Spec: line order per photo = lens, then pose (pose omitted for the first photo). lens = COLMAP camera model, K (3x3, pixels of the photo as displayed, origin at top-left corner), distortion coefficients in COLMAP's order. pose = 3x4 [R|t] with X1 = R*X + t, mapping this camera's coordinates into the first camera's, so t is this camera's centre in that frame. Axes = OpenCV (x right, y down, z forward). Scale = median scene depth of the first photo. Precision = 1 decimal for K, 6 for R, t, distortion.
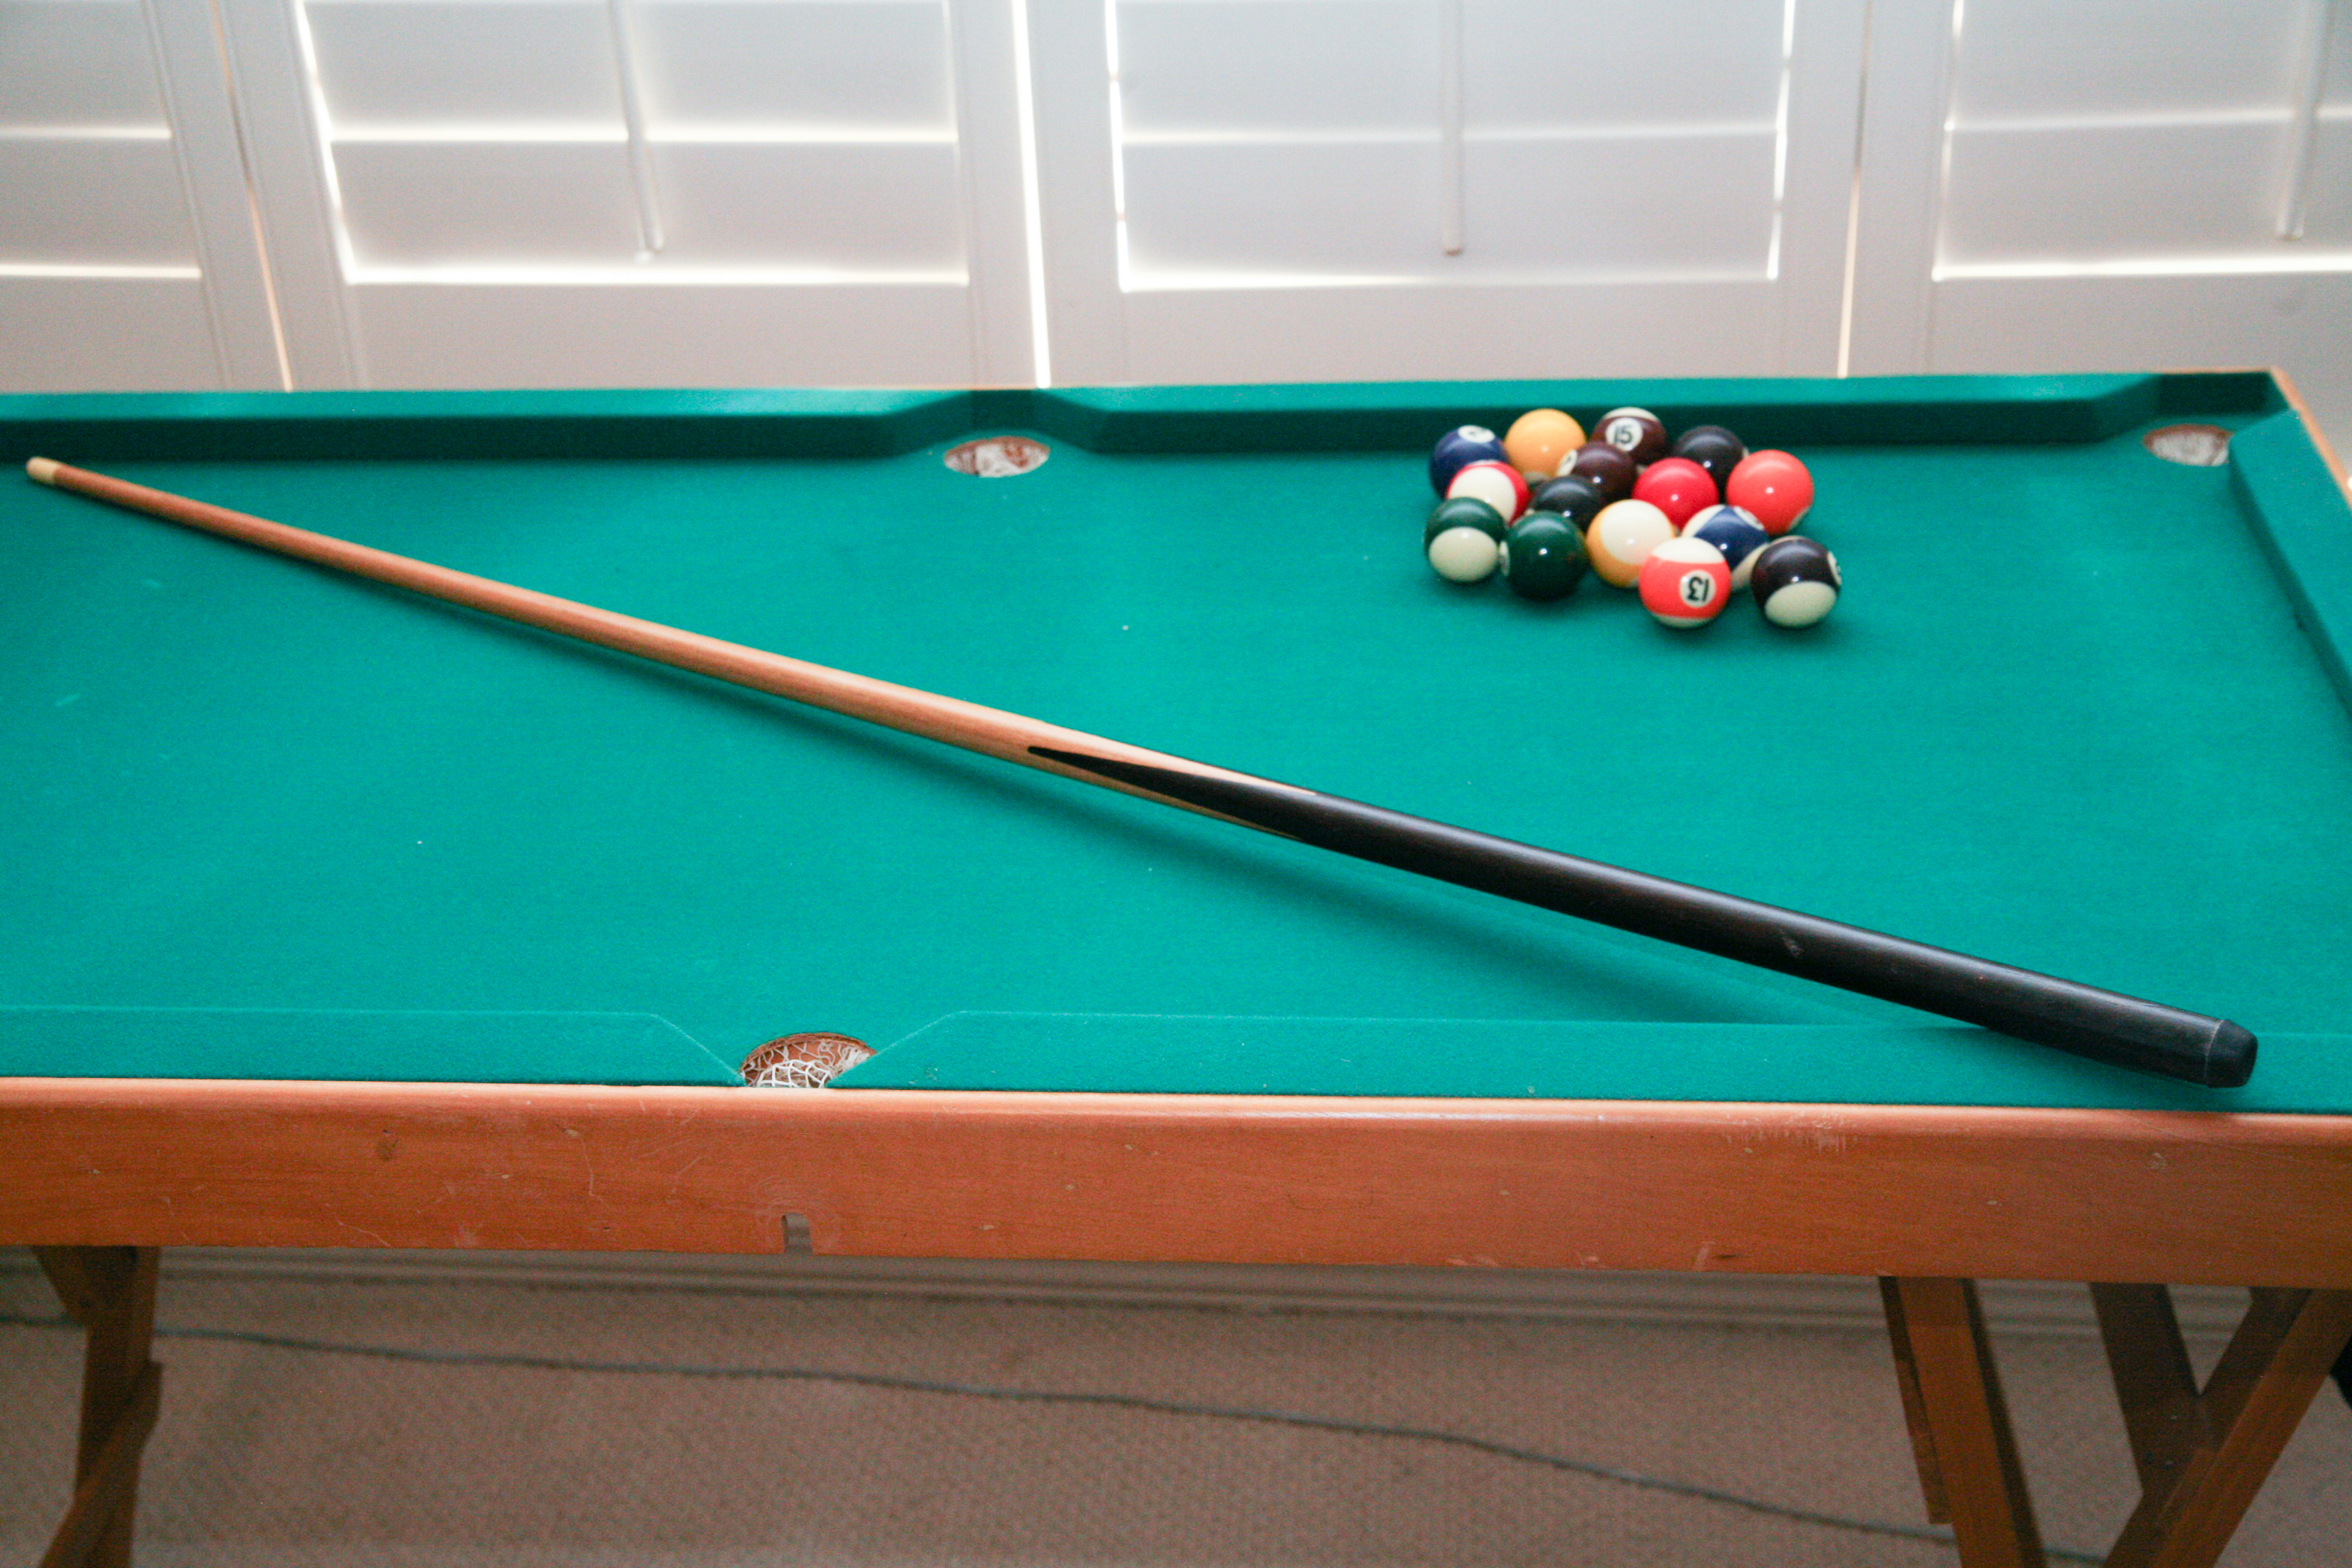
lens RADIAL K [[3007.1, 0, 1164.6], [0, 3007.1, 817.3], [0, 0, 1]] dist [0.103304, -0.034301]
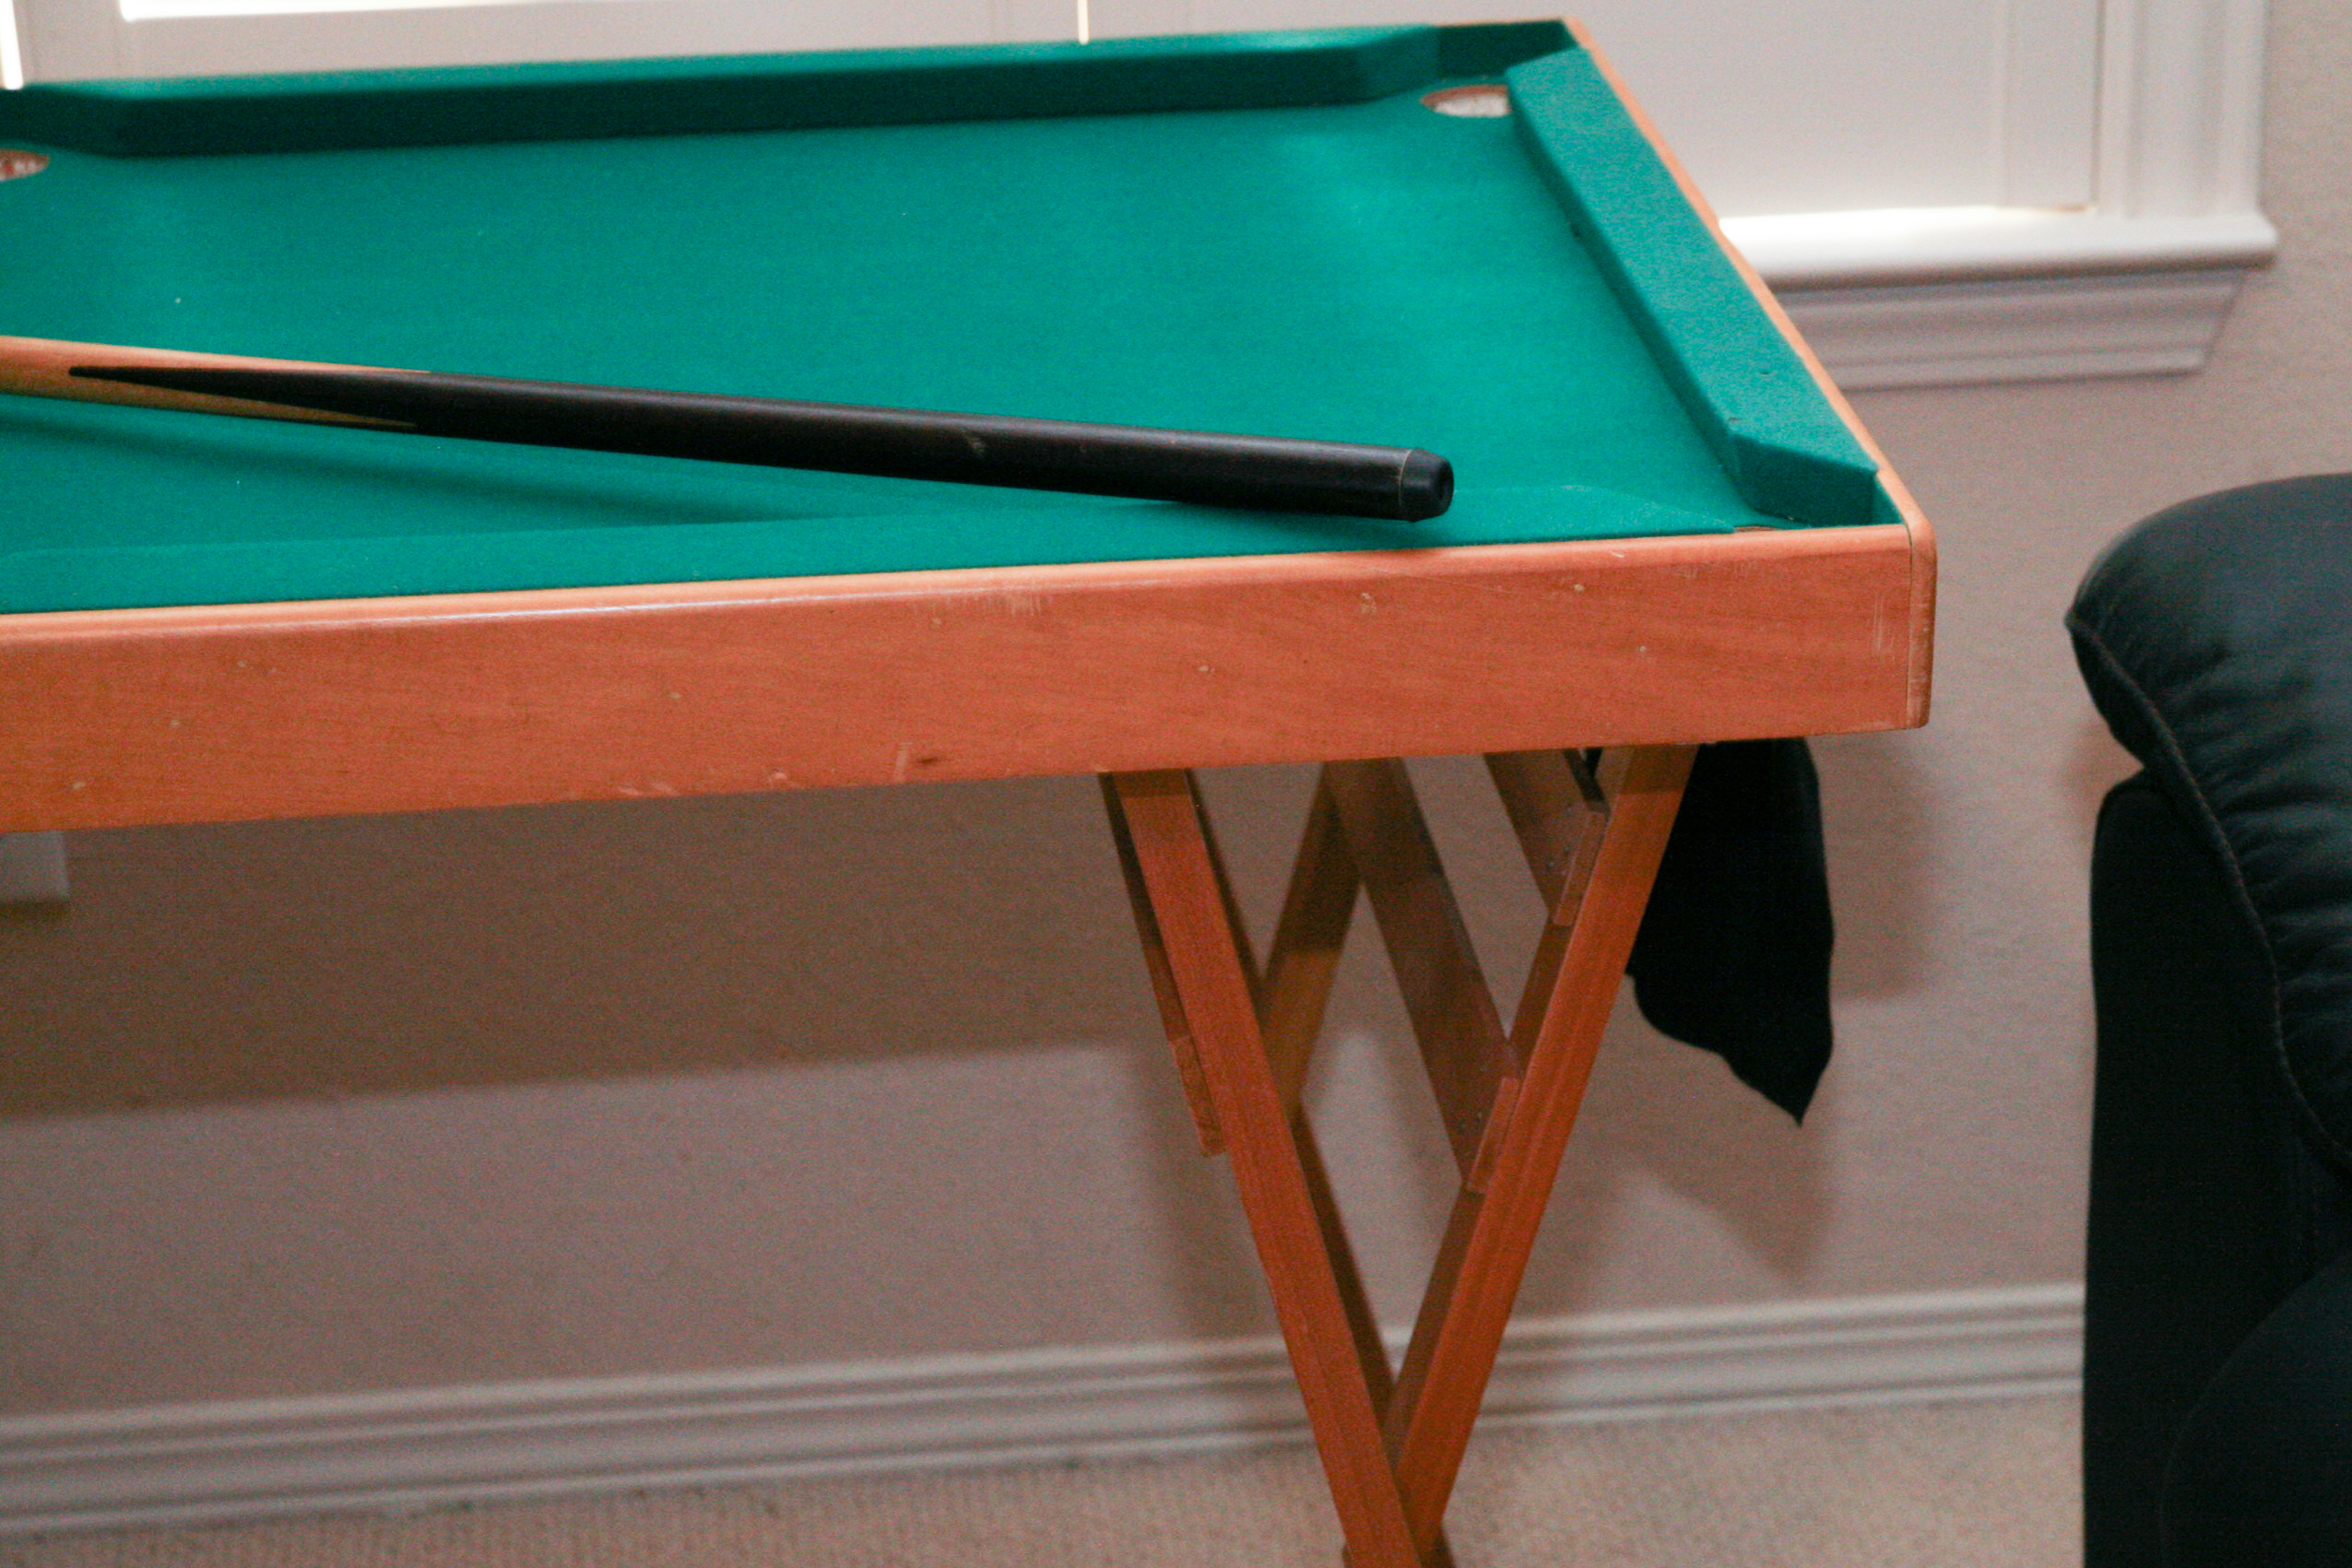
lens RADIAL K [[4969.6, 0, 1176.0], [0, 4969.6, 784.0], [0, 0, 1]] dist [0.127758, 0.277892]
pose [[0.977901, -0.065403, 0.198574, -0.029033], [0.085958, 0.991593, -0.096718, 0.243204], [-0.190579, 0.111650, 0.975302, -0.367664]]
